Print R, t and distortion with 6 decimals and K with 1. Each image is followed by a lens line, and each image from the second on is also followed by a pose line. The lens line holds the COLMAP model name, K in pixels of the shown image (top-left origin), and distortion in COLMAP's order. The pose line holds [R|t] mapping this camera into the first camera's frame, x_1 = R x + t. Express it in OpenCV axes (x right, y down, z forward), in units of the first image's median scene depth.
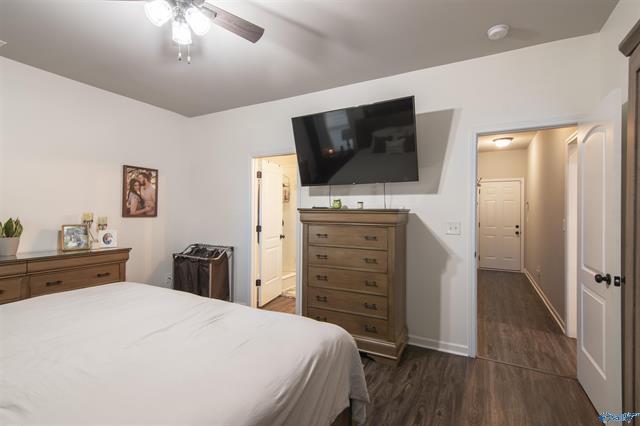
lens RADIAL K [[307.9, 0, 318.5], [0, 307.9, 208.6], [0, 0, 1]] dist [0.003584, 0.000486]
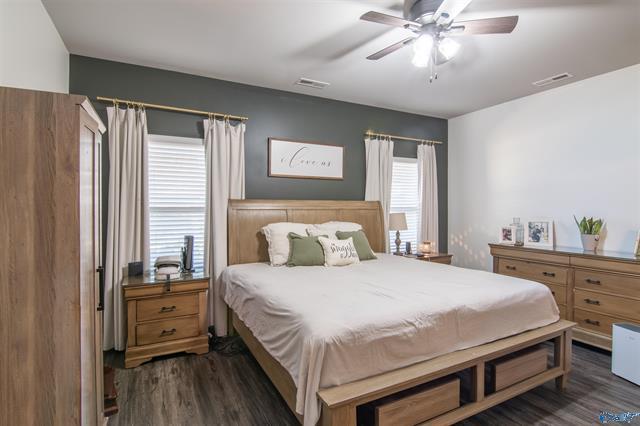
lens RADIAL K [[307.9, 0, 318.5], [0, 307.9, 208.6], [0, 0, 1]] dist [0.003584, 0.000486]
pose [[-0.552779, 0.001467, -0.833327, 0.592271], [0.006854, 0.999973, -0.002787, -0.002191], [0.833300, -0.007252, -0.552774, 0.996166]]
